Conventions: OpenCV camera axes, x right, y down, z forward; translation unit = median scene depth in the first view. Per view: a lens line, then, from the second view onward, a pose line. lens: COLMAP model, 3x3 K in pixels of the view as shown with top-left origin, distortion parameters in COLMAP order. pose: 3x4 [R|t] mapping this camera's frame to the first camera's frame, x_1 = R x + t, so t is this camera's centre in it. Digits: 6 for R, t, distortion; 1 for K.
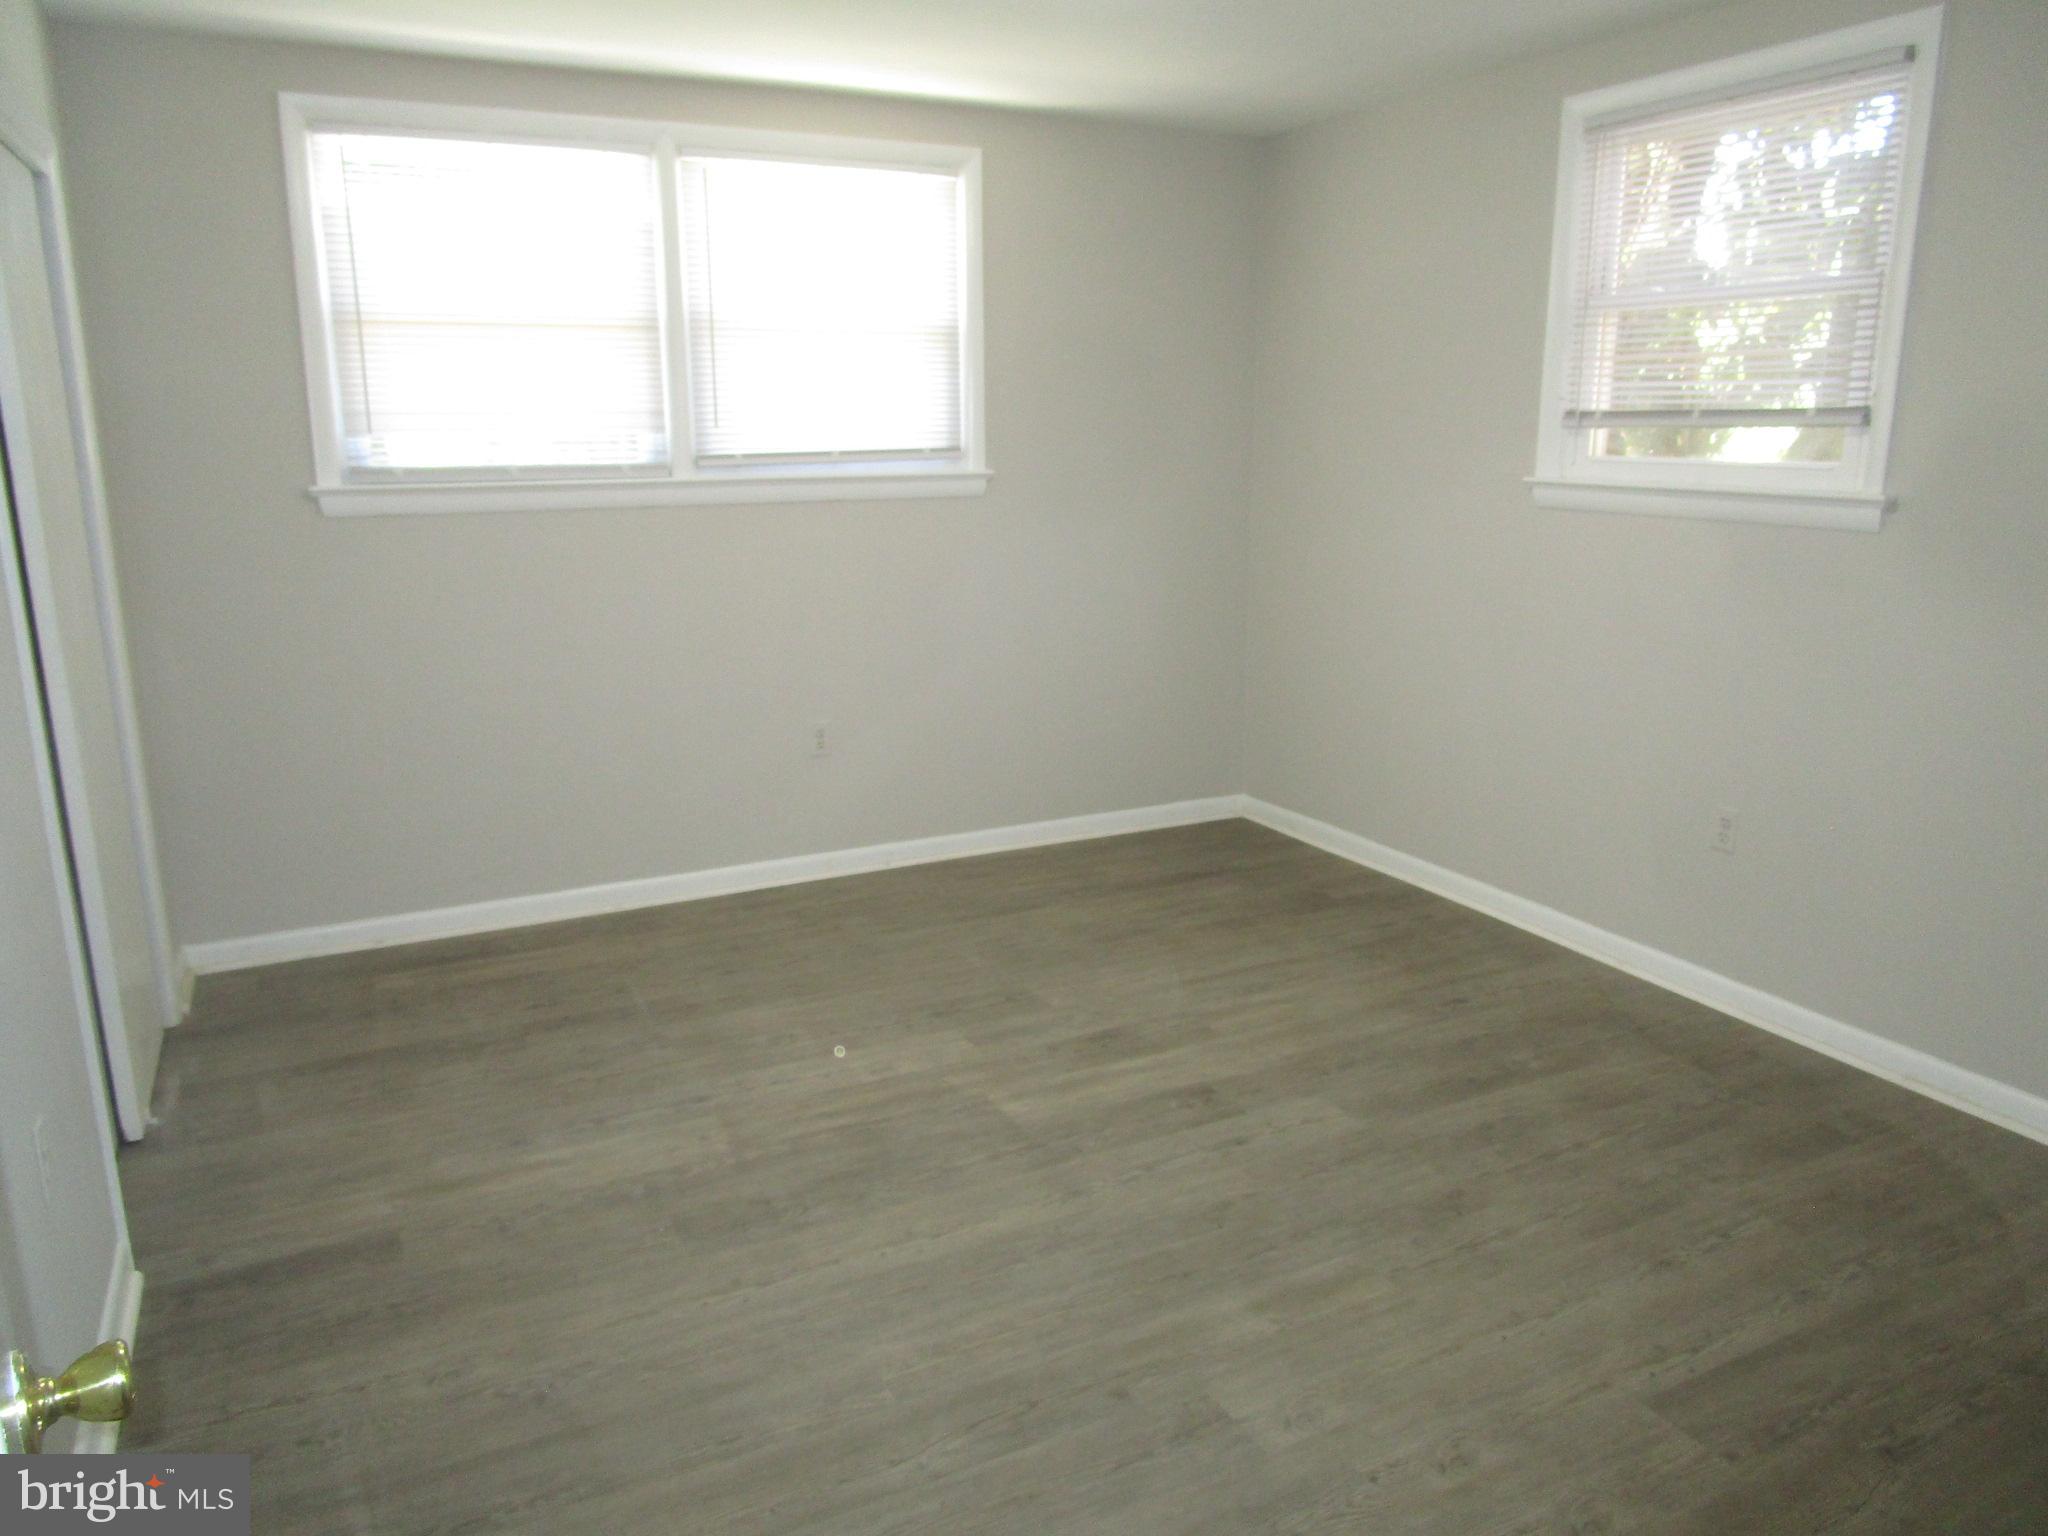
lens RADIAL K [[1450.4, 0, 1029.7], [0, 1450.4, 767.7], [0, 0, 1]] dist [-0.042636, 0.026196]
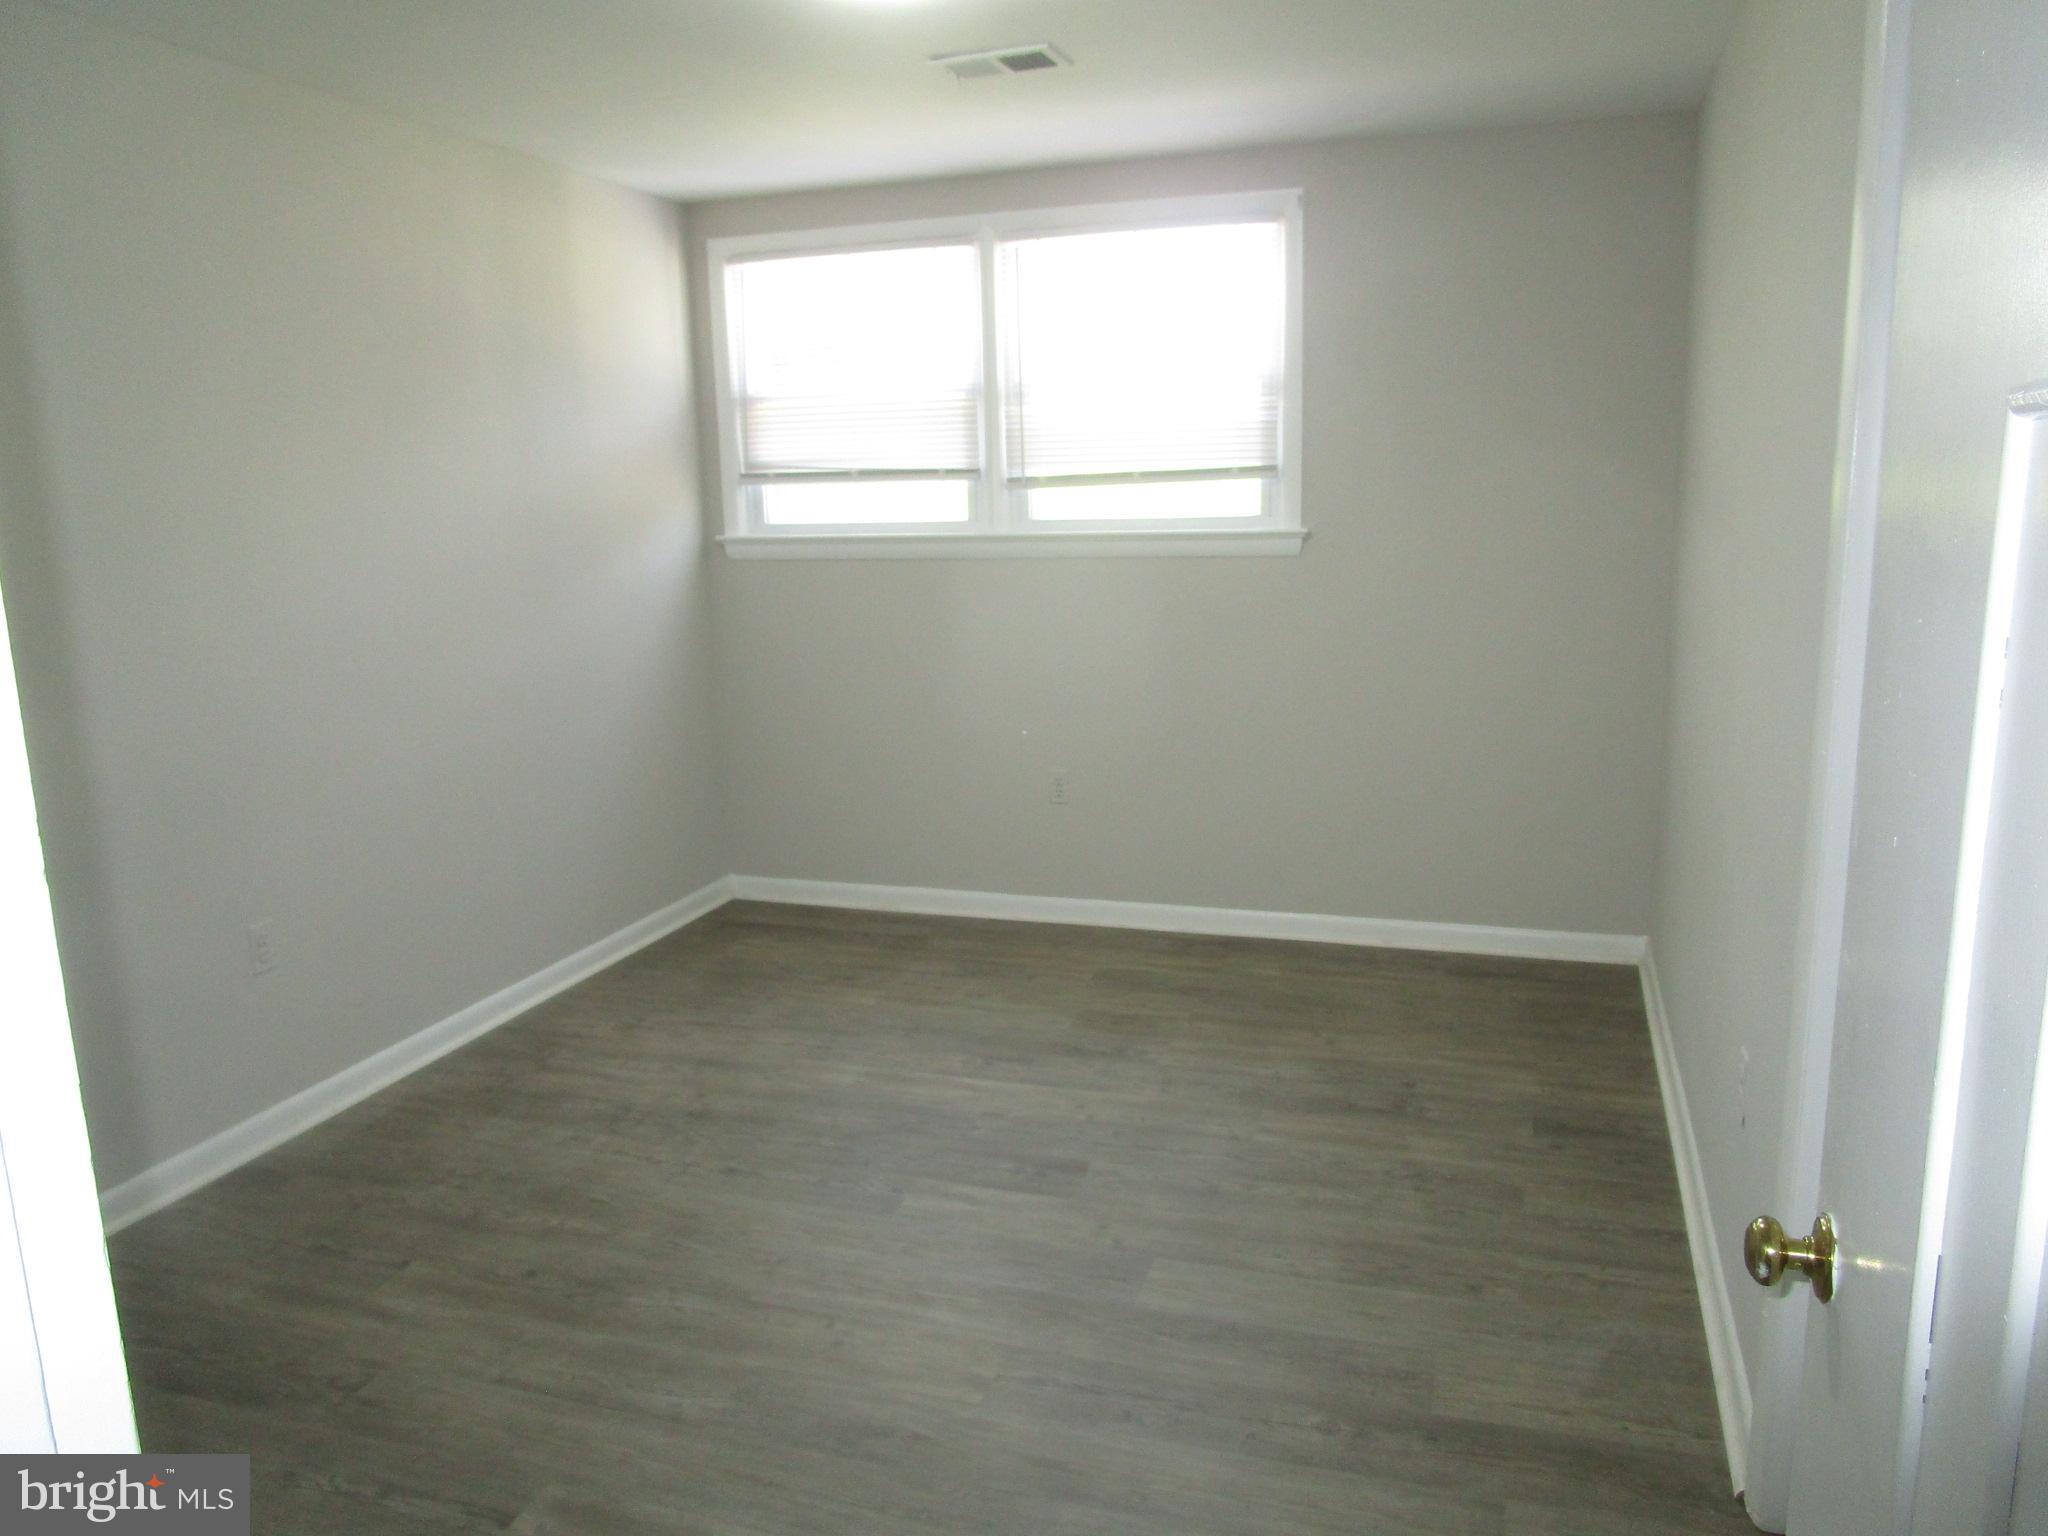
lens RADIAL K [[1450.4, 0, 1029.7], [0, 1450.4, 767.7], [0, 0, 1]] dist [-0.042636, 0.026196]
pose [[0.700386, 0.125047, -0.702725, 0.587598], [-0.150447, 0.988278, 0.025914, -0.055515], [0.697728, 0.087573, 0.710989, 0.251705]]
